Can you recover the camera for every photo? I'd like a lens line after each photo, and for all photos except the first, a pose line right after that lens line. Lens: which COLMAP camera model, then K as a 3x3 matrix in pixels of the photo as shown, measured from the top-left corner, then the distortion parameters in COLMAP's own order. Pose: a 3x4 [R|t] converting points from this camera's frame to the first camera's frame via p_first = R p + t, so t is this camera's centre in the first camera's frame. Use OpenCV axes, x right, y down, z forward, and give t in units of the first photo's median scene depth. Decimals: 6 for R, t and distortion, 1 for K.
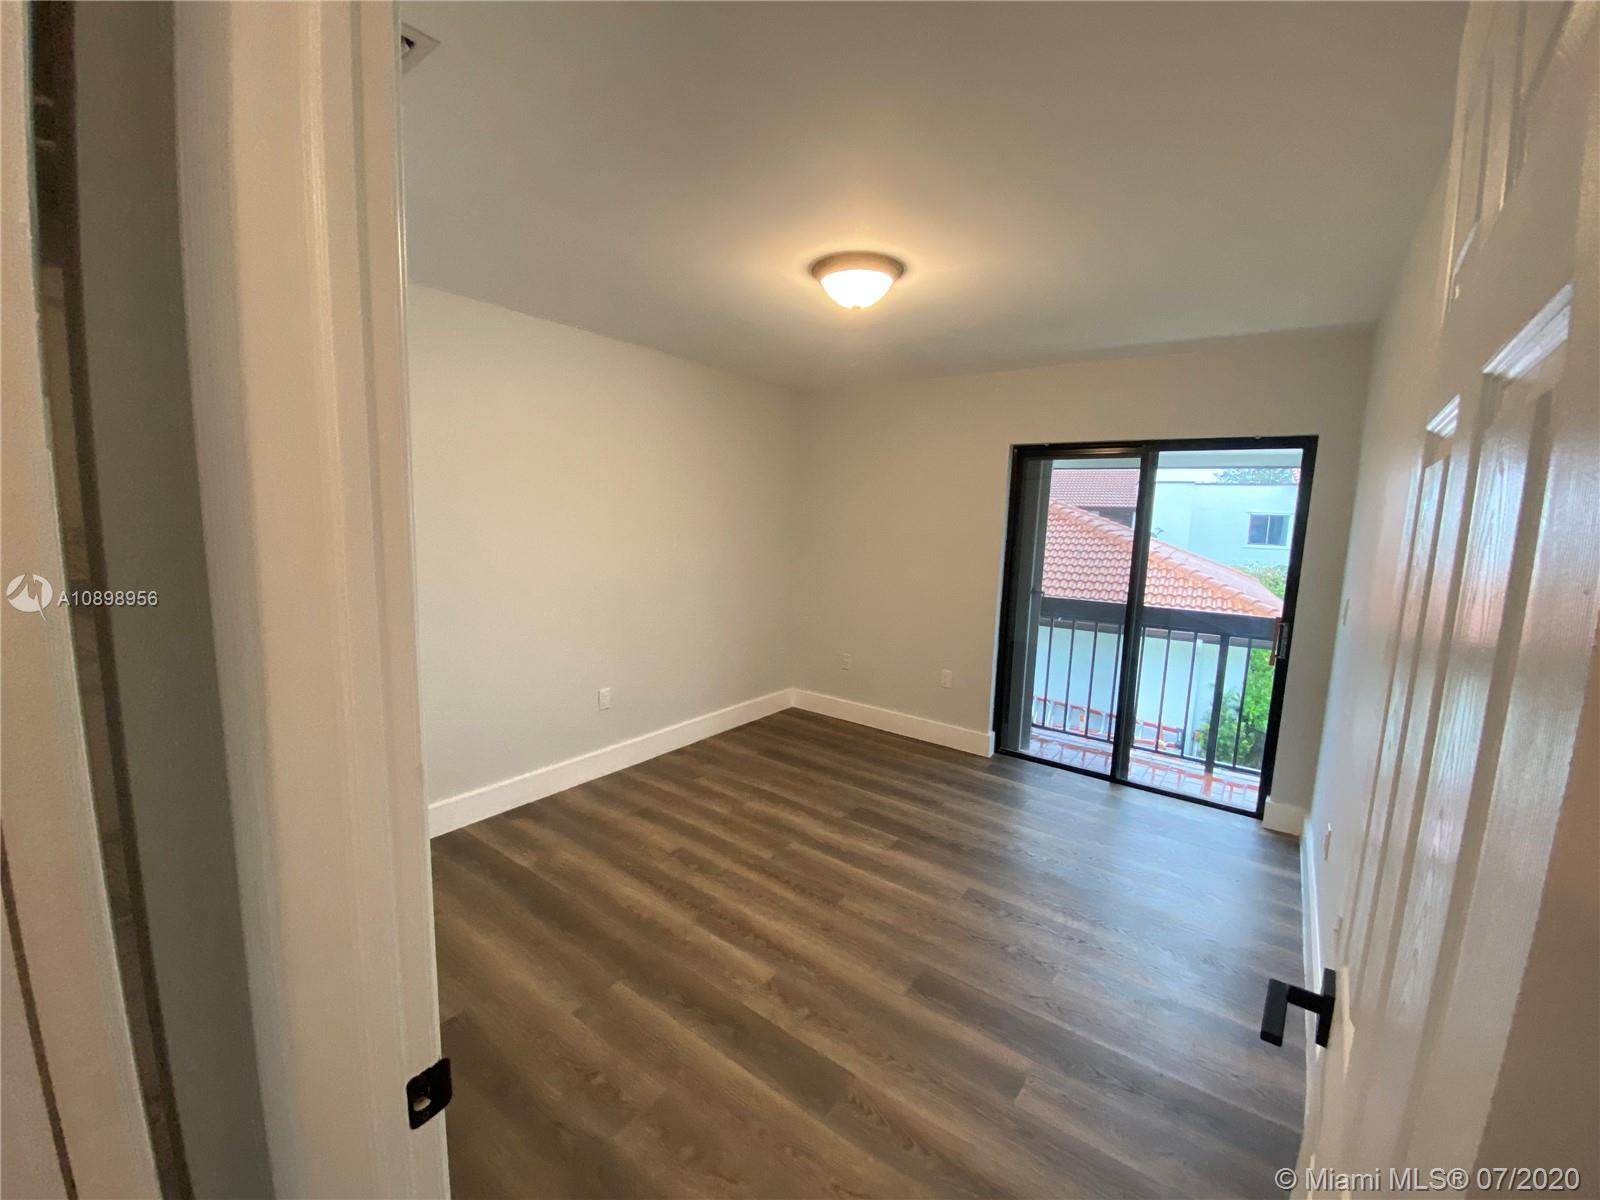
lens RADIAL K [[645.5, 0, 798.8], [0, 645.5, 606.8], [0, 0, 1]] dist [0.036059, -0.029840]
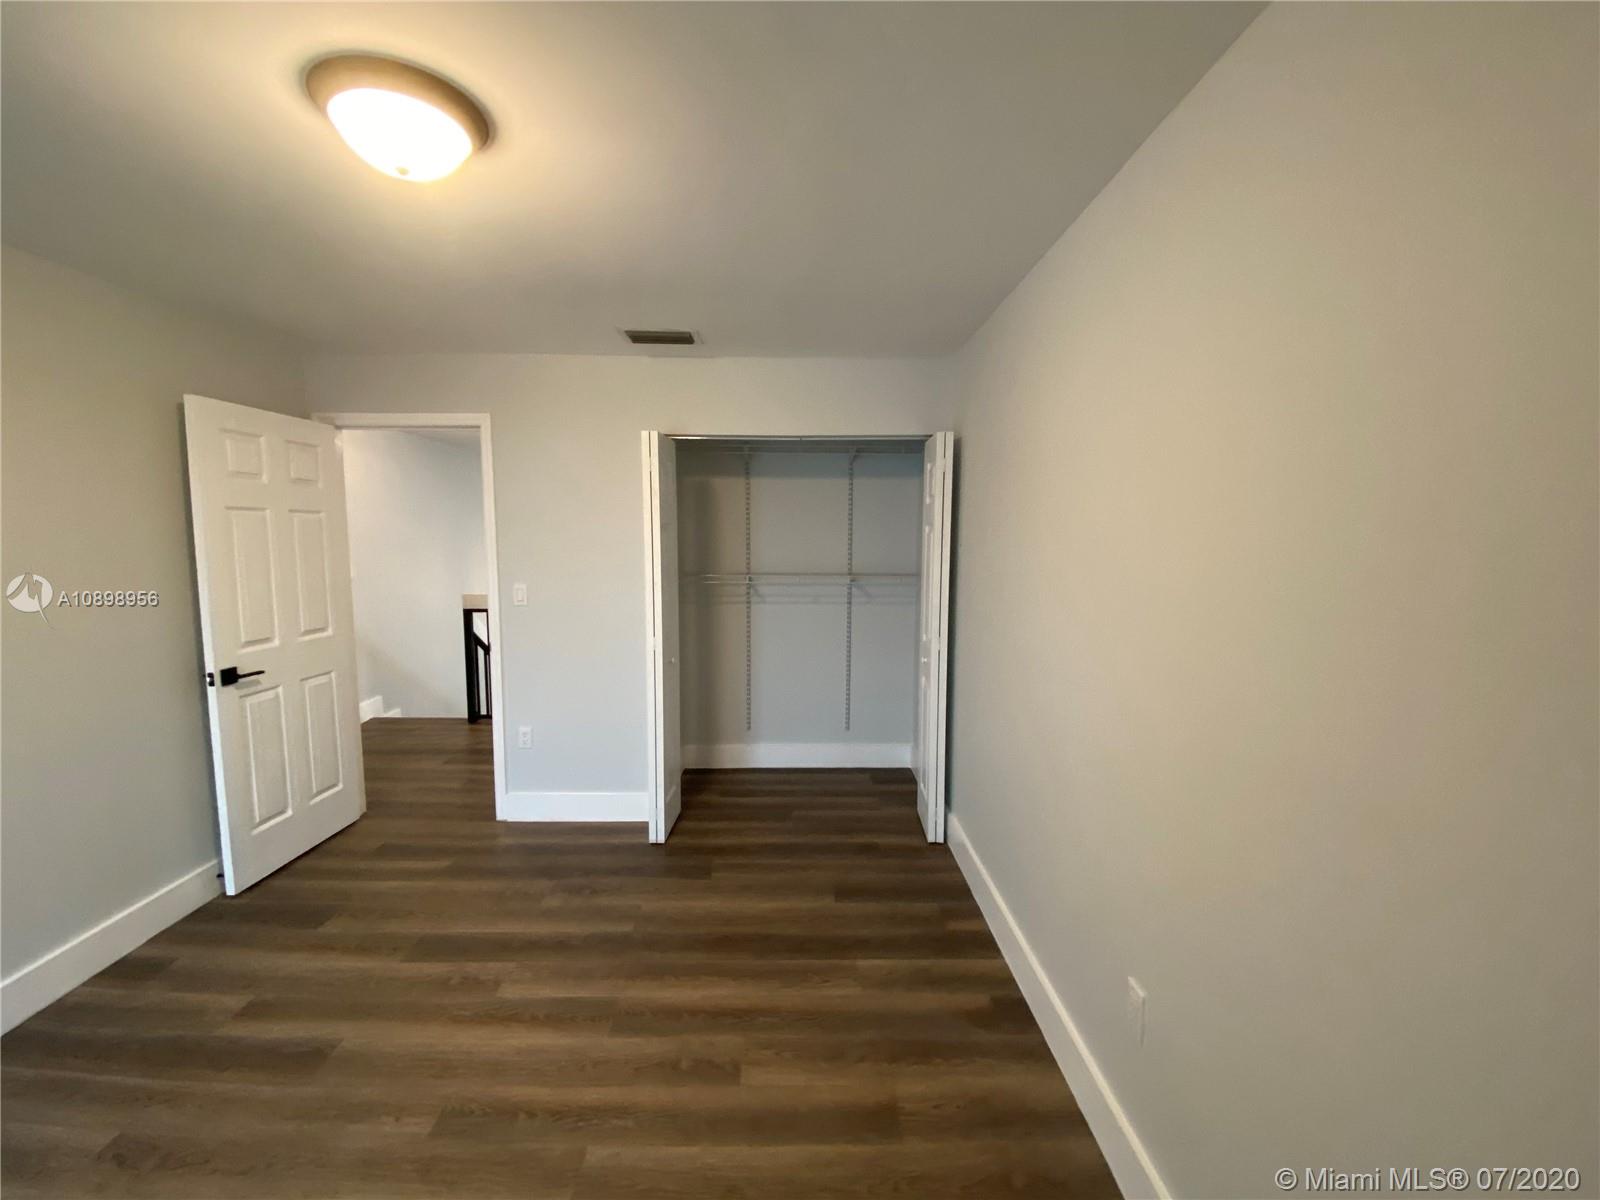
lens RADIAL K [[645.5, 0, 798.8], [0, 645.5, 606.8], [0, 0, 1]] dist [0.036059, -0.029840]
pose [[-0.795165, 0.025279, -0.605866, 0.164797], [-0.114042, 0.975069, 0.190357, -0.233337], [0.595573, 0.220459, -0.772458, 1.701416]]
